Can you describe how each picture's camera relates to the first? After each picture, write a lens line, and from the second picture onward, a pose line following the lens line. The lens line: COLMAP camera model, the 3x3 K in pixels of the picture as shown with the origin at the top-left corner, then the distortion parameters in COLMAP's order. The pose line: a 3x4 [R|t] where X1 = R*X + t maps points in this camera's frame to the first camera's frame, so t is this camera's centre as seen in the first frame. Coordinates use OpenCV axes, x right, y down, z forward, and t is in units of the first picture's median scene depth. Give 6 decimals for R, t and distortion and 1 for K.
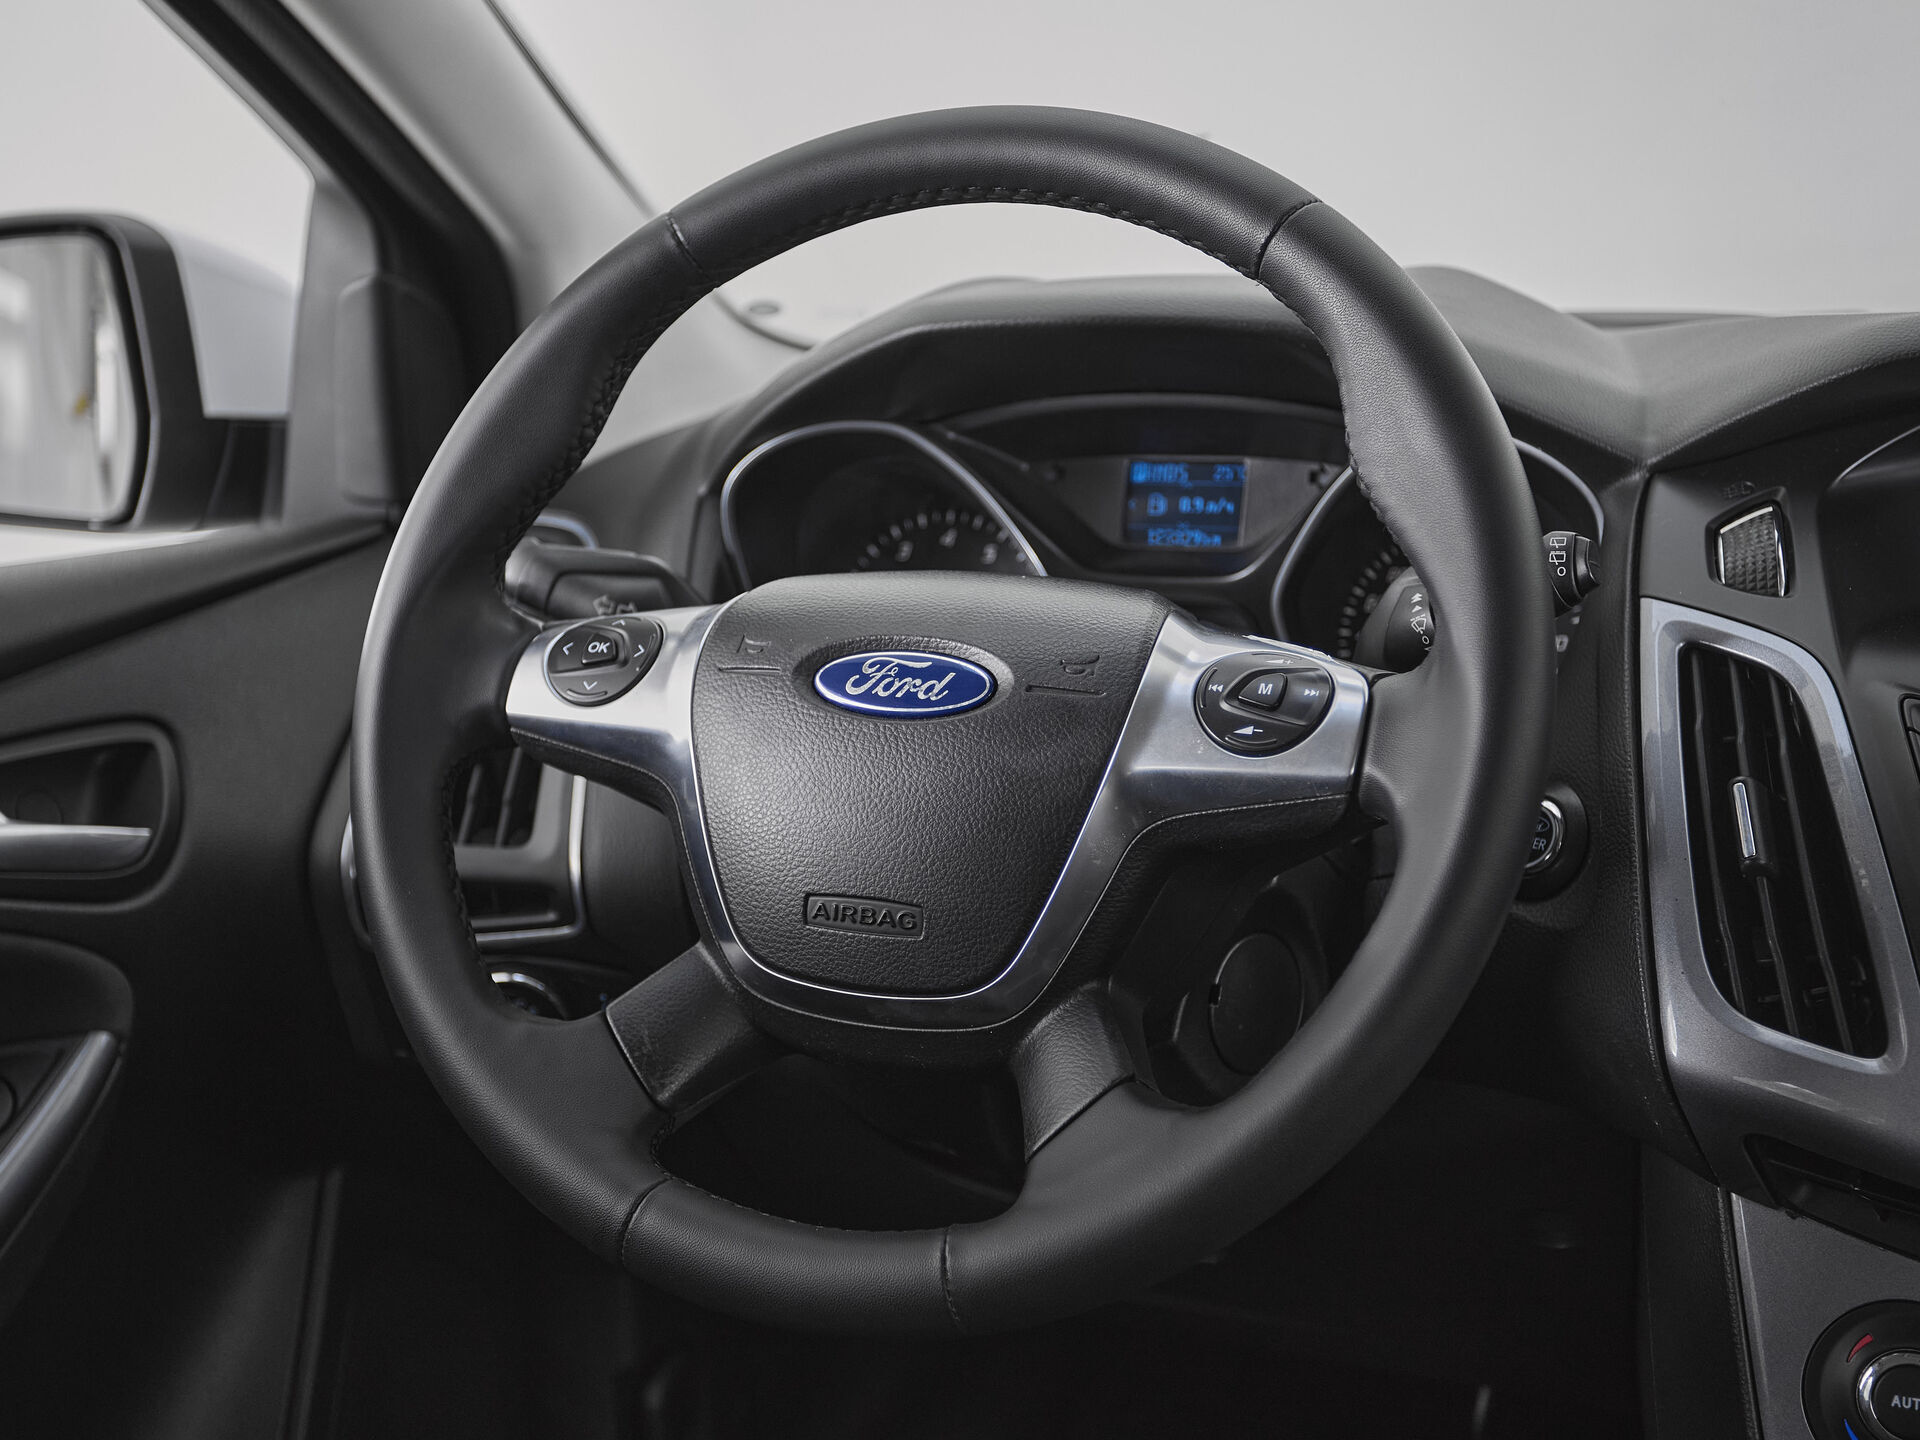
lens RADIAL K [[2374.4, 0, 901.0], [0, 2374.4, 730.4], [0, 0, 1]] dist [0.005639, -0.013360]
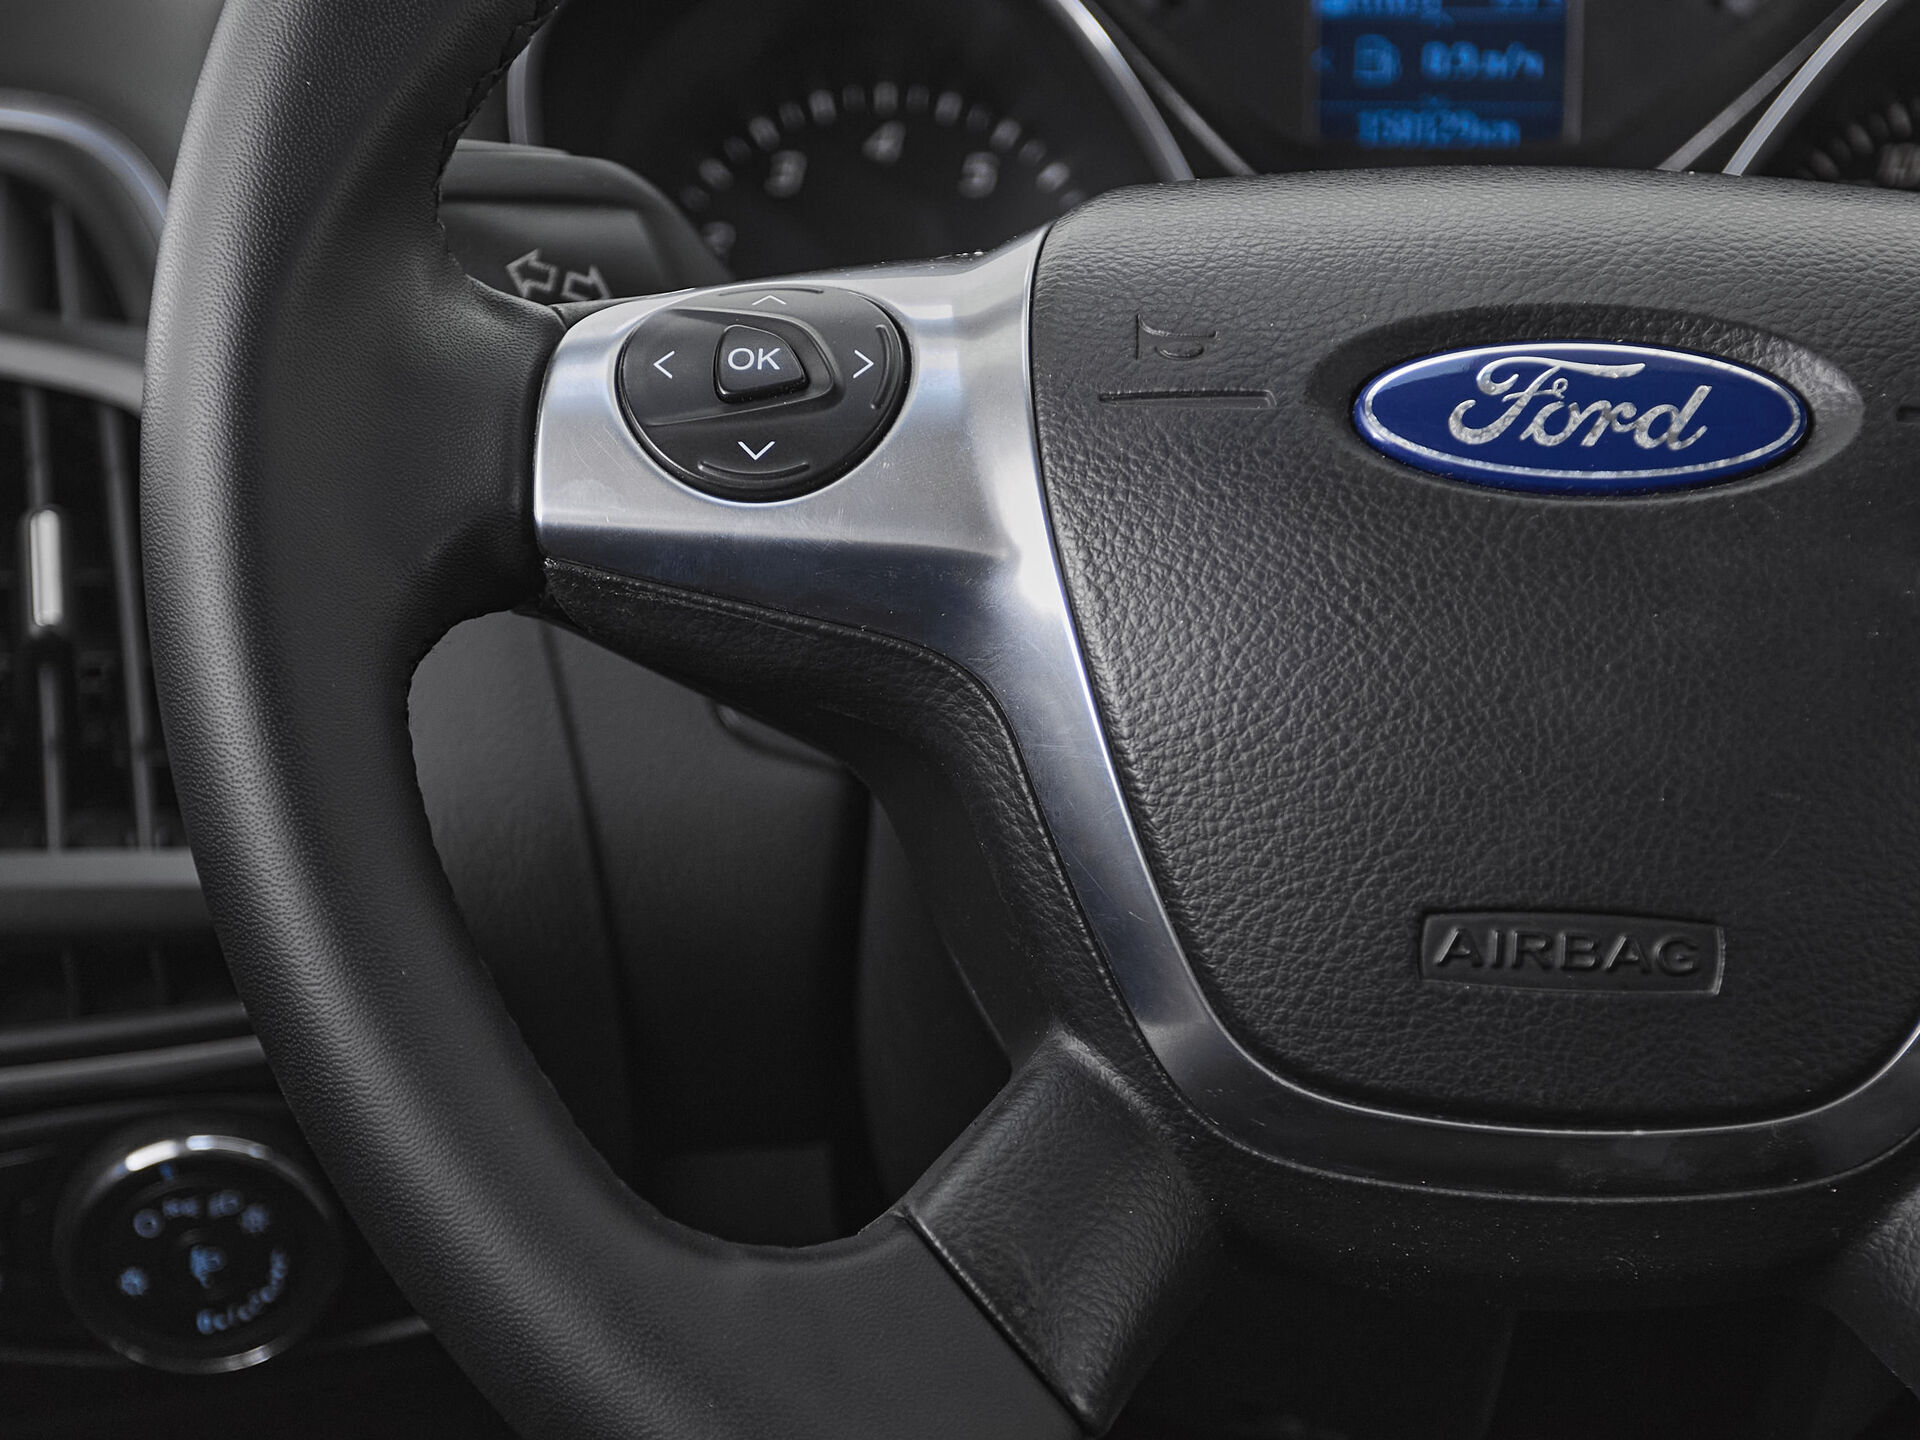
lens RADIAL K [[4059.5, 0, 829.6], [0, 4059.5, 954.6], [0, 0, 1]] dist [0.038060, 0.233628]
pose [[0.946199, -0.069084, 0.316124, -0.369901], [0.040036, 0.994431, 0.097486, 0.000339], [-0.321099, -0.079585, 0.943696, 0.330009]]
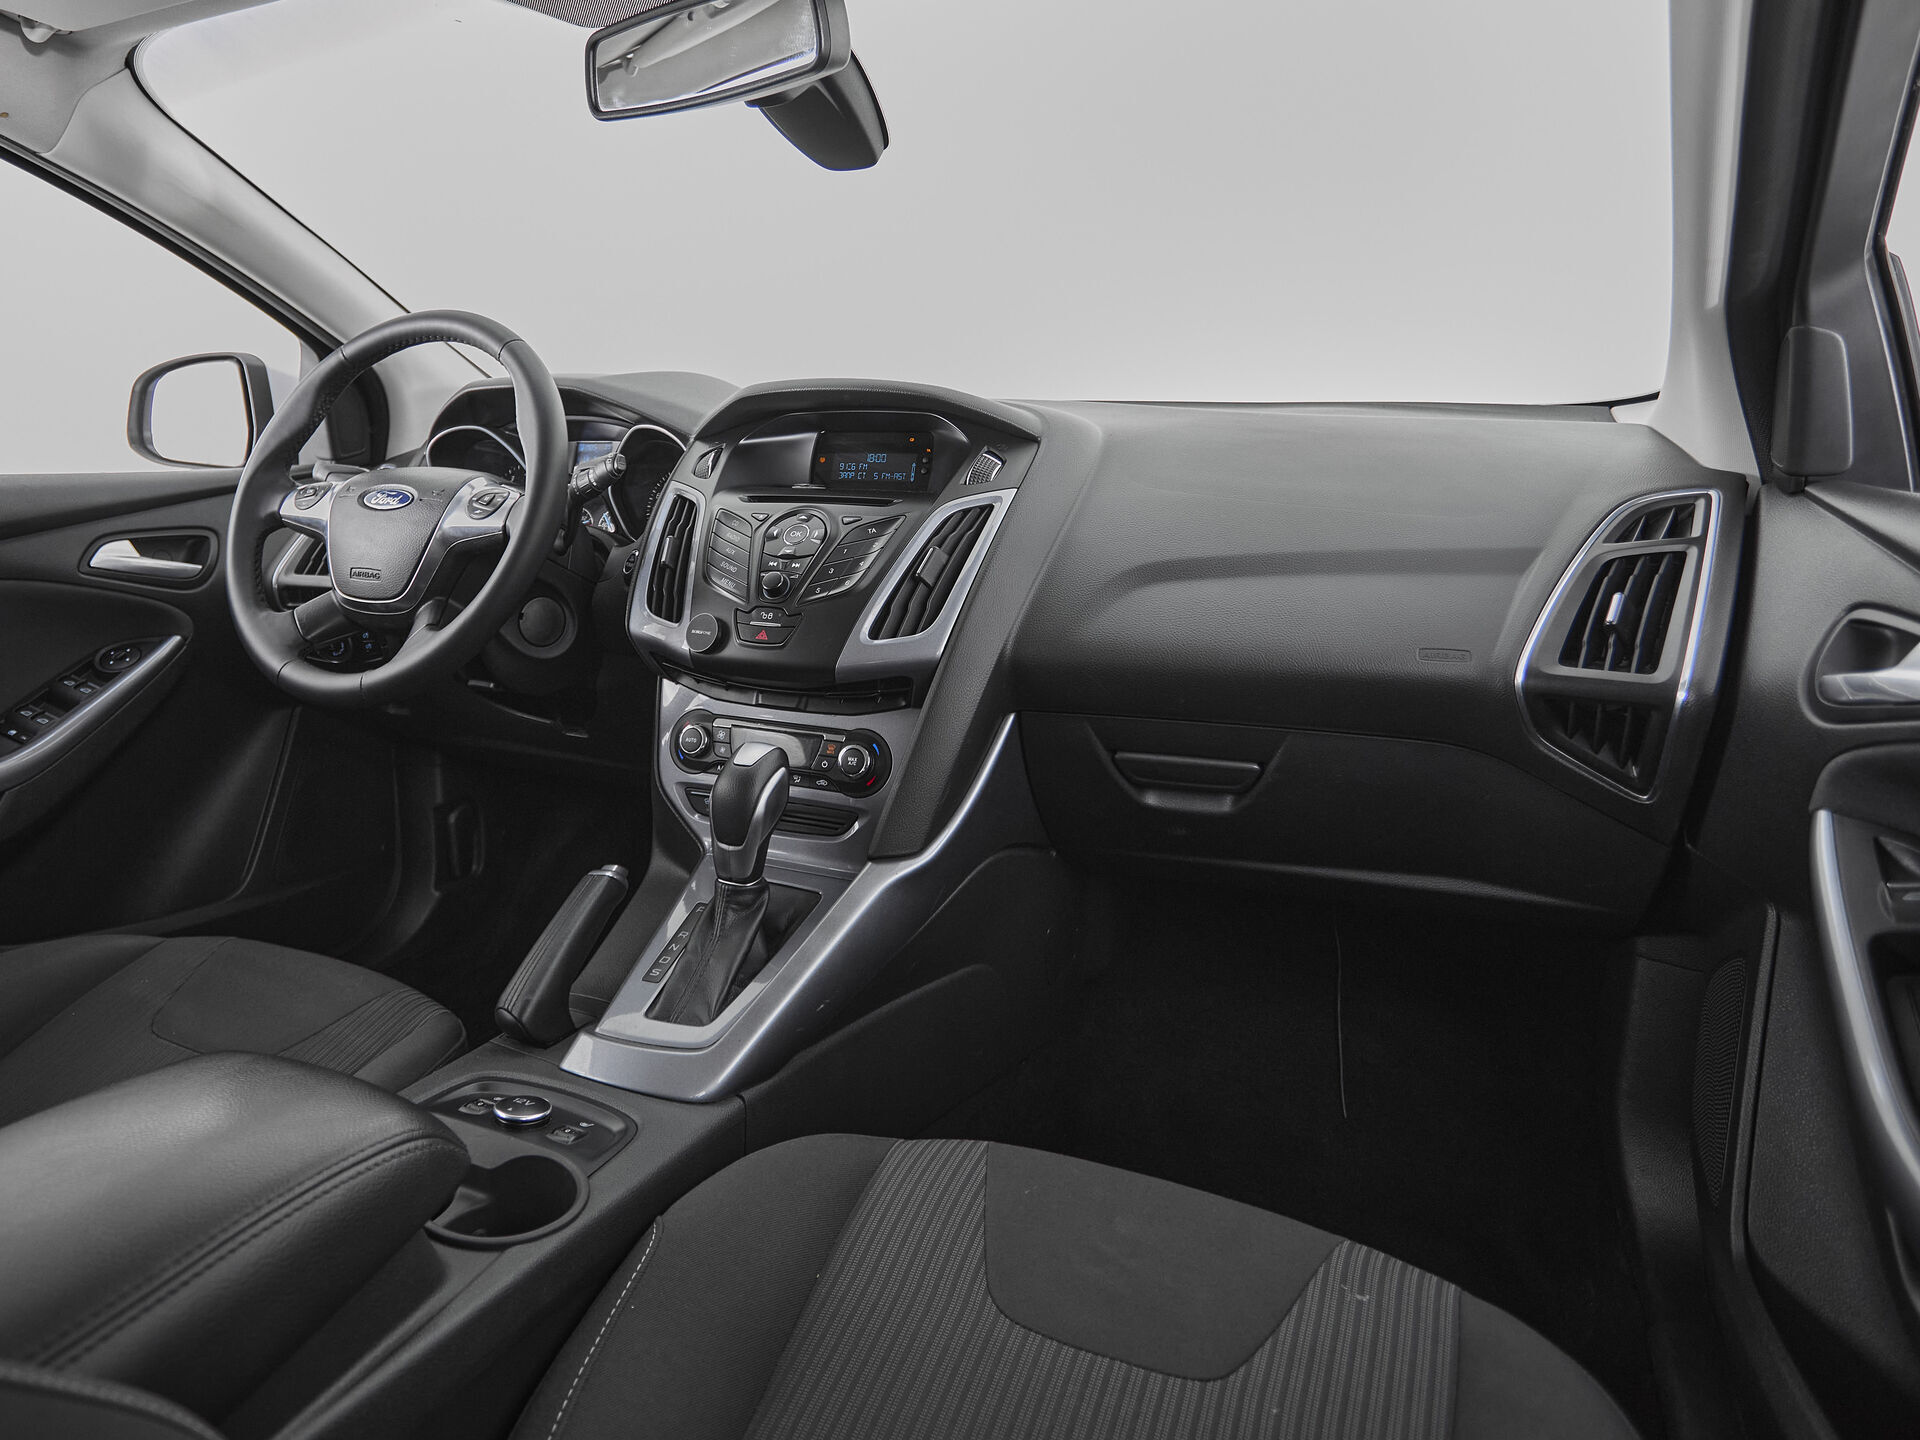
lens RADIAL K [[1230.0, 0, 831.7], [0, 1230.0, 620.3], [0, 0, 1]] dist [0.001493, 0.000711]
pose [[0.997470, 0.021027, -0.067908, 0.662862], [-0.022640, 0.999478, -0.023062, 0.154722], [0.067387, 0.024541, 0.997425, -0.501442]]
